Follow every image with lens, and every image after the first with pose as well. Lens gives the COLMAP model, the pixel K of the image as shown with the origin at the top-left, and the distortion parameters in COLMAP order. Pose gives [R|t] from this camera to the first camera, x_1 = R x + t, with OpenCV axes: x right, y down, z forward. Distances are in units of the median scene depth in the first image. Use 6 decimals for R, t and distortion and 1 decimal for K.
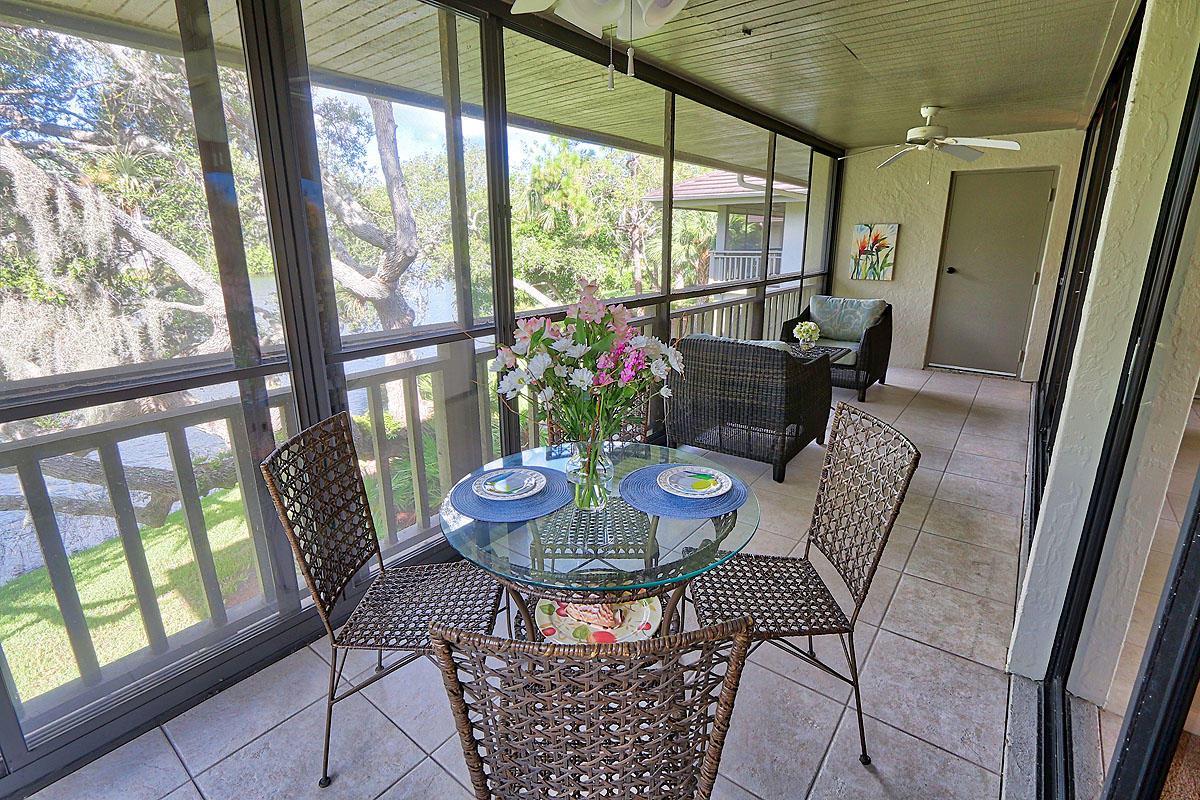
lens RADIAL K [[549.6, 0, 589.0], [0, 549.6, 384.6], [0, 0, 1]] dist [-0.012922, -0.000010]
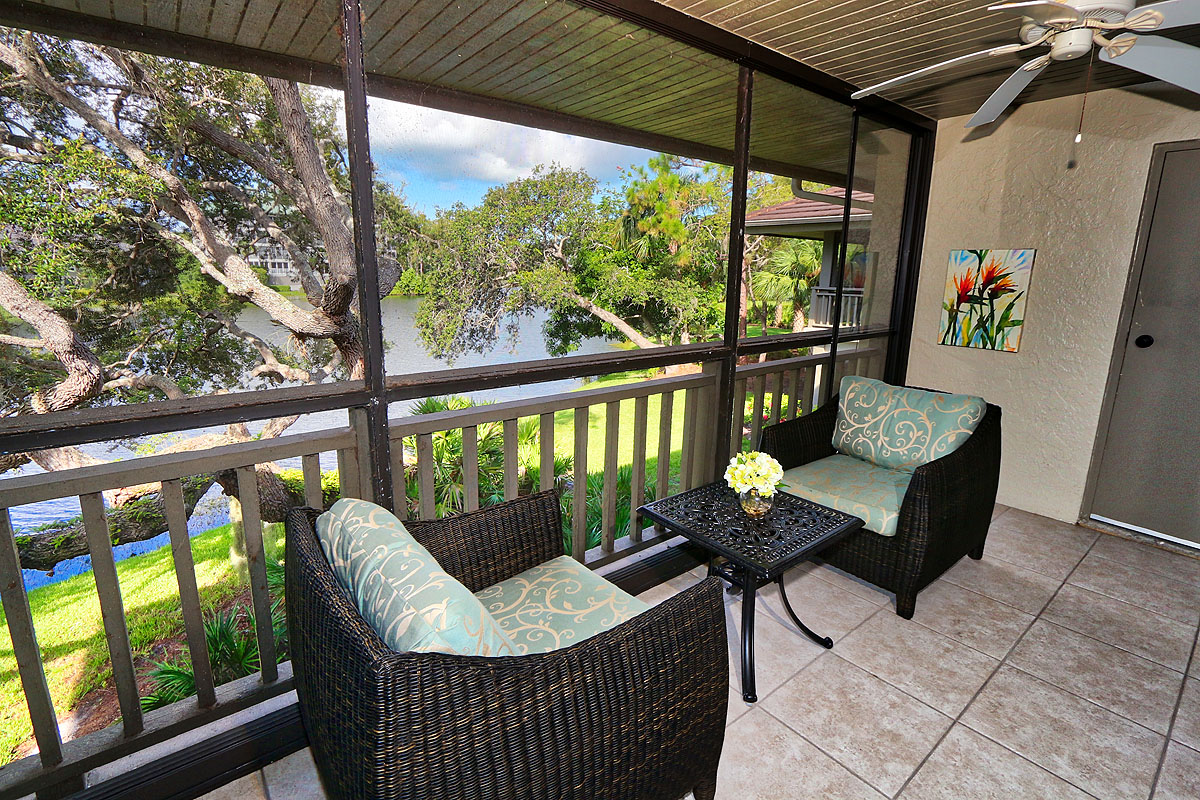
lens RADIAL K [[549.6, 0, 594.5], [0, 549.6, 388.0], [0, 0, 1]] dist [-0.012922, -0.000010]
pose [[0.972453, 0.068000, -0.222960, 0.132888], [-0.078218, 0.996238, -0.037312, -0.050791], [0.219584, 0.053723, 0.974113, 0.191795]]
